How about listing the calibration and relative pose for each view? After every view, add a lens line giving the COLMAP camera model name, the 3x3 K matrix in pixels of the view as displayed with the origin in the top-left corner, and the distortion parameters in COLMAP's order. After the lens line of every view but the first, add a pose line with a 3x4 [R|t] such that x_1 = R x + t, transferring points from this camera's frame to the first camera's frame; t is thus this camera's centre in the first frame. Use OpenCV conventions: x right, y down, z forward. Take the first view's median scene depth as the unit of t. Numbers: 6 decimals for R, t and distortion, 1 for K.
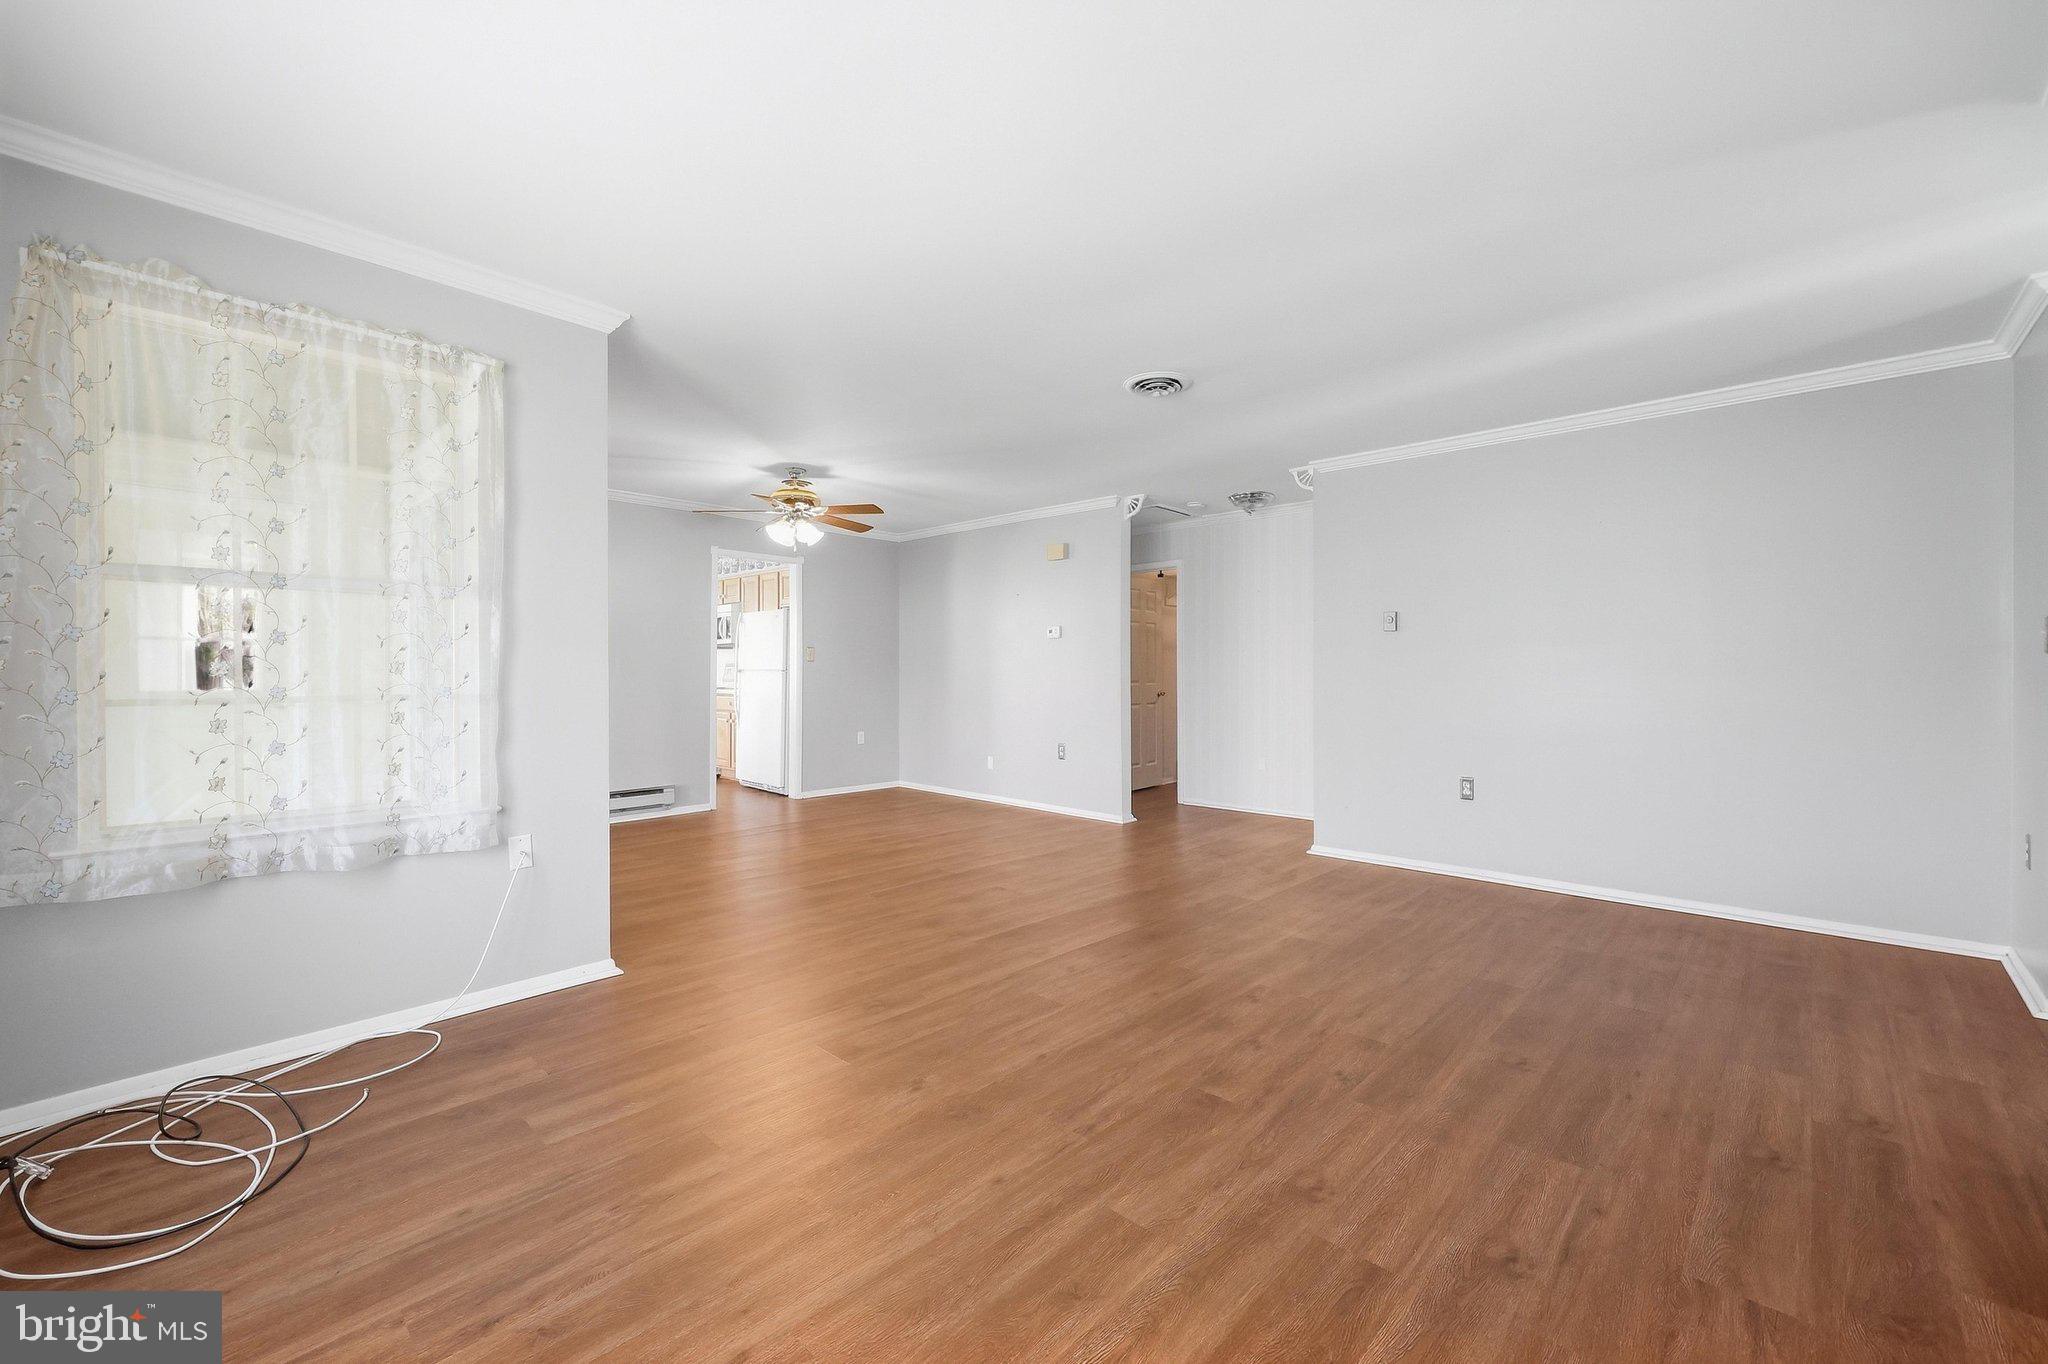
lens RADIAL K [[820.2, 0, 1026.4], [0, 820.2, 677.5], [0, 0, 1]] dist [0.000320, -0.000001]
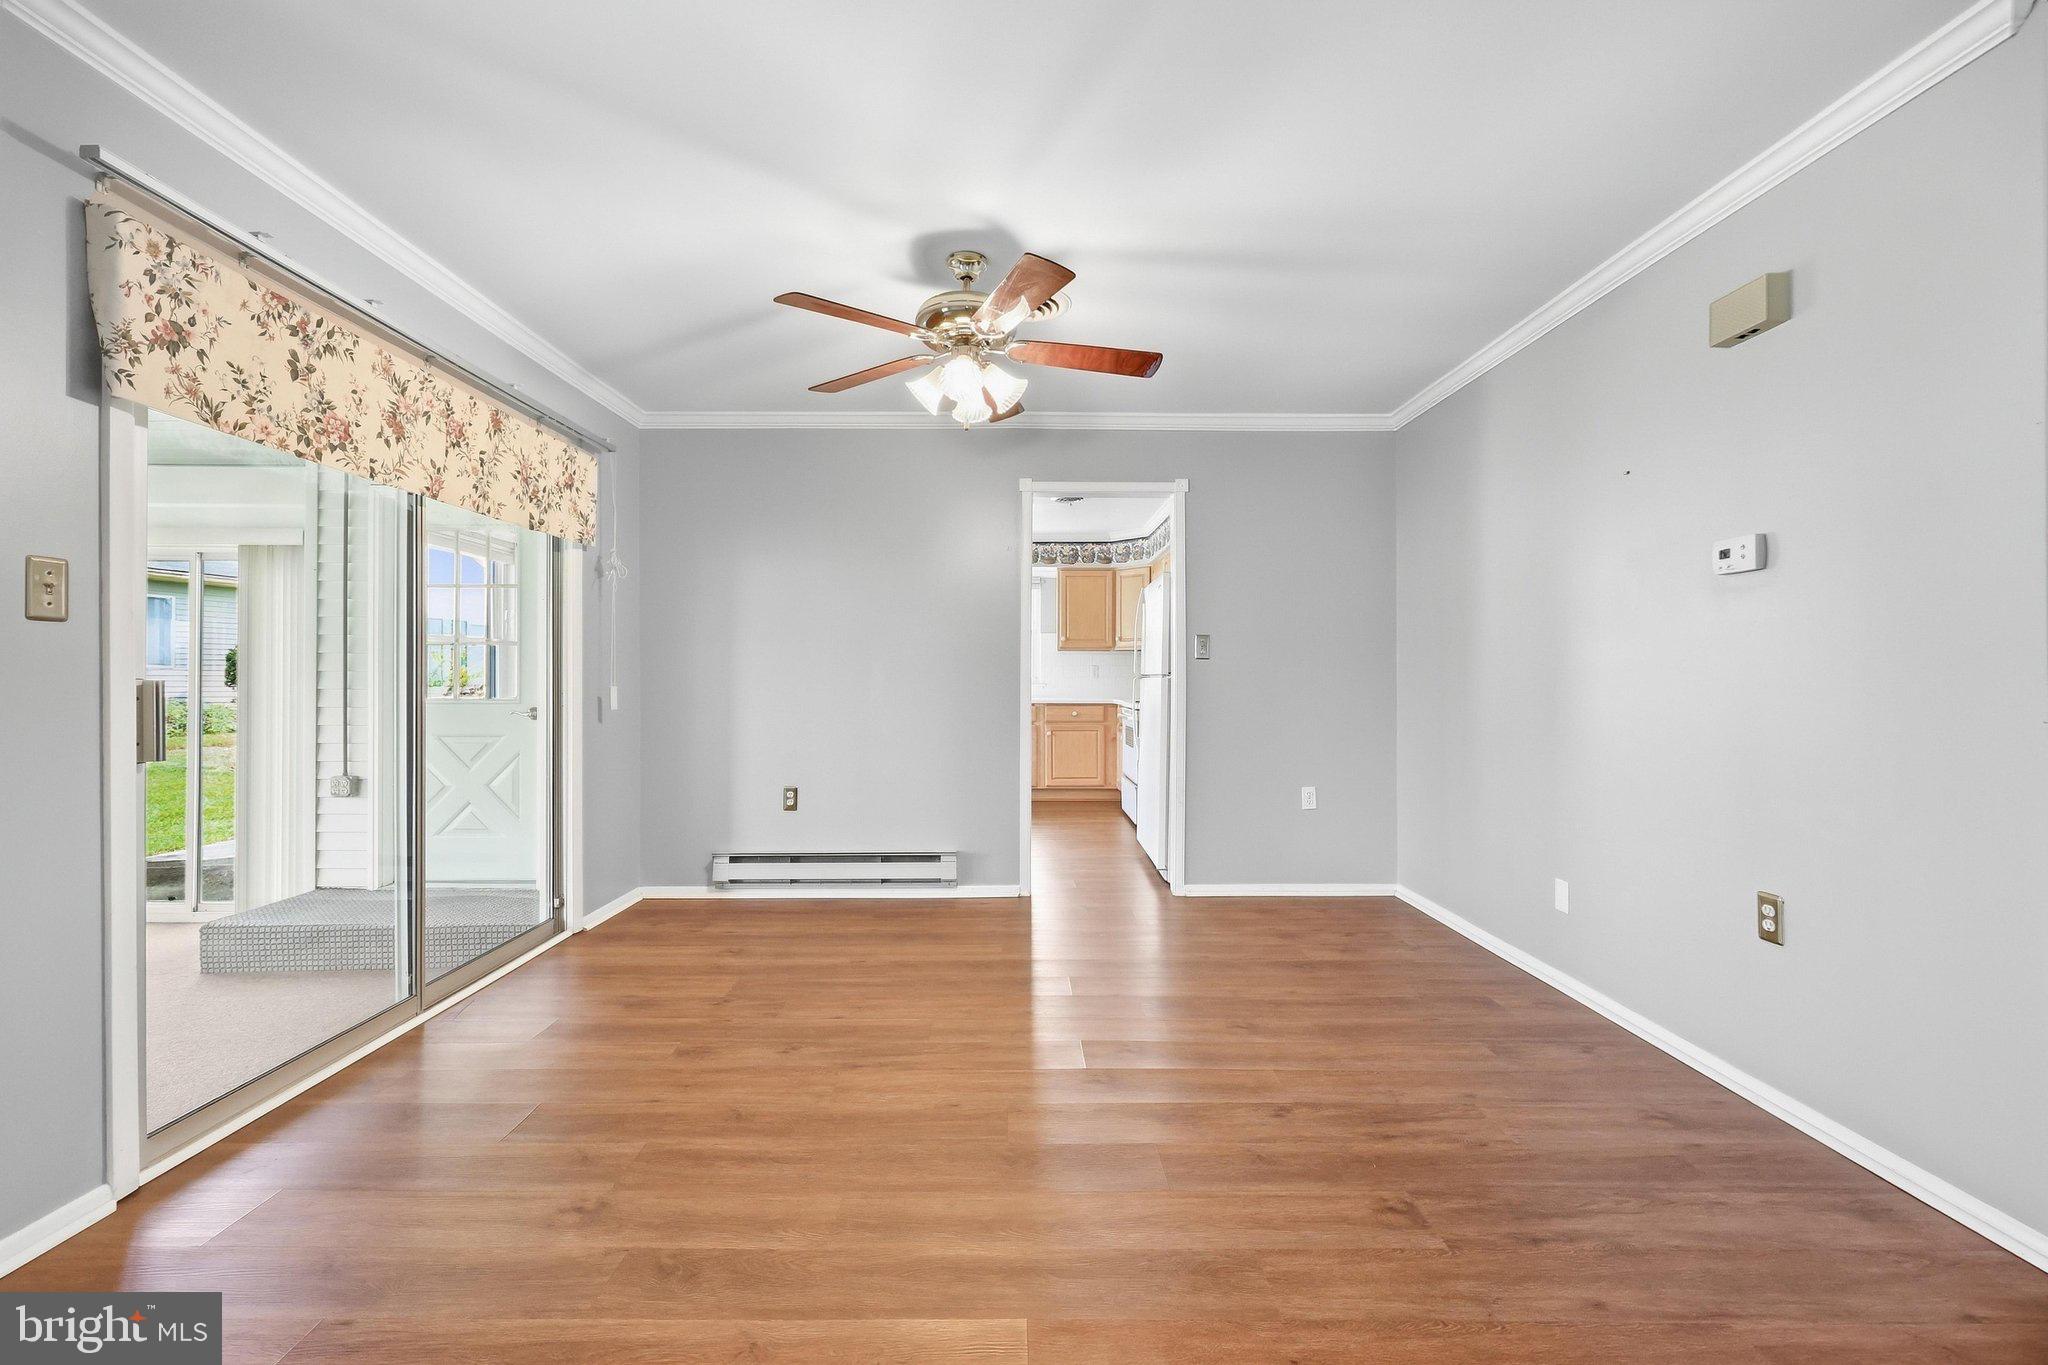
lens RADIAL K [[816.1, 0, 1019.9], [0, 816.1, 672.3], [0, 0, 1]] dist [-0.017536, 0.000251]
pose [[0.685359, -0.007796, -0.728163, 0.071981], [-0.003202, 0.999901, -0.013719, -0.001914], [0.728198, 0.011734, 0.685266, 0.565860]]
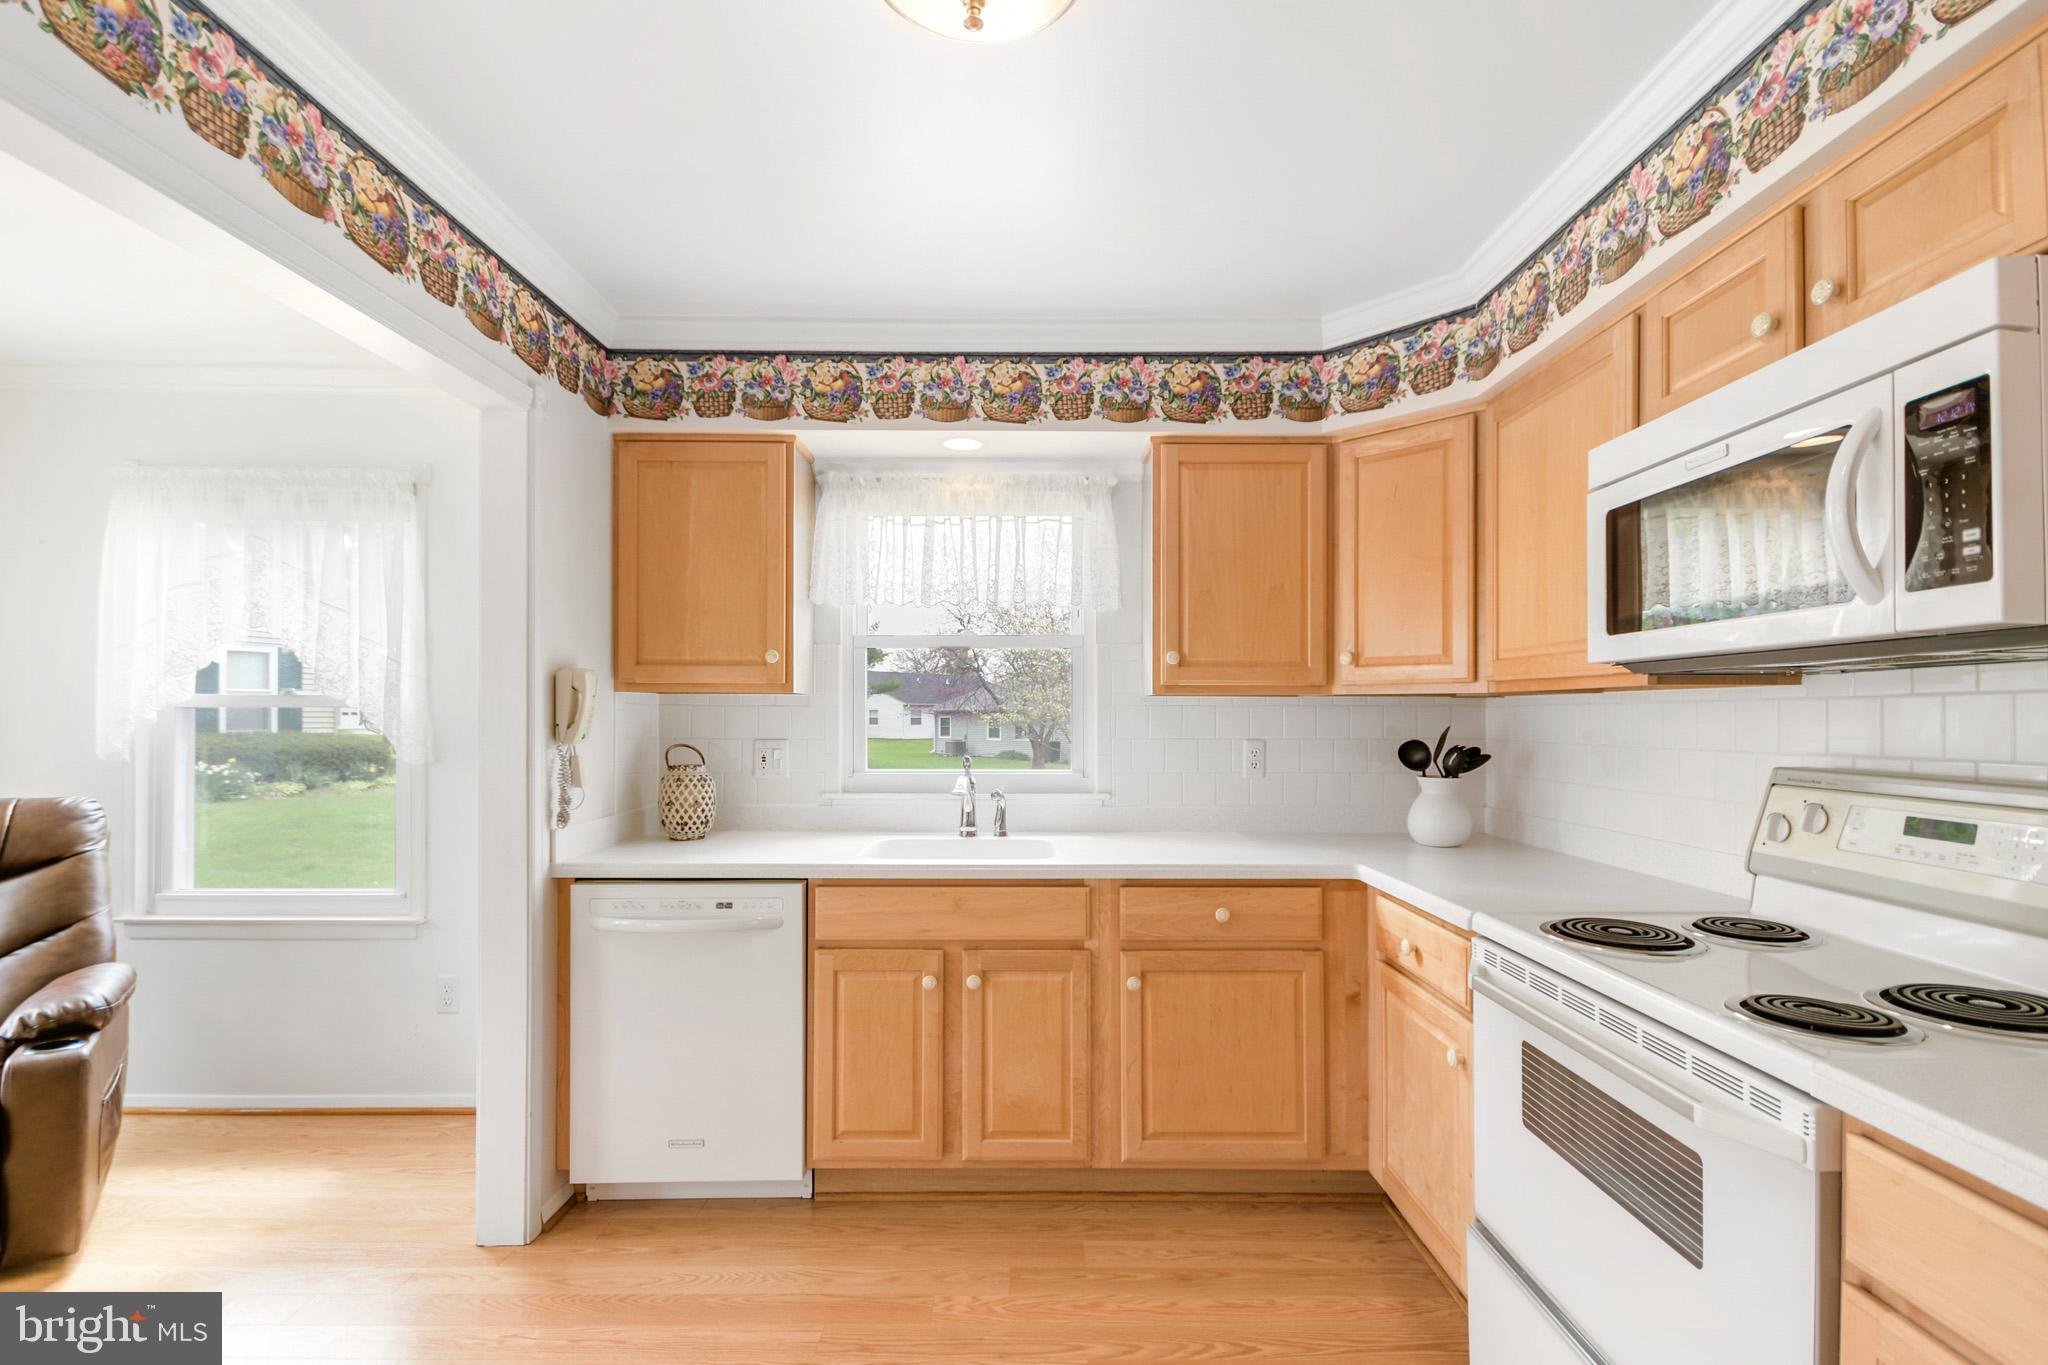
lens RADIAL K [[889.9, 0, 1028.8], [0, 889.9, 701.5], [0, 0, 1]] dist [0.002409, -0.013433]
pose [[0.677890, -0.009210, -0.735105, -0.421355], [-0.006198, 0.999814, -0.018242, -0.034484], [0.735137, 0.016922, 0.677707, 1.032209]]
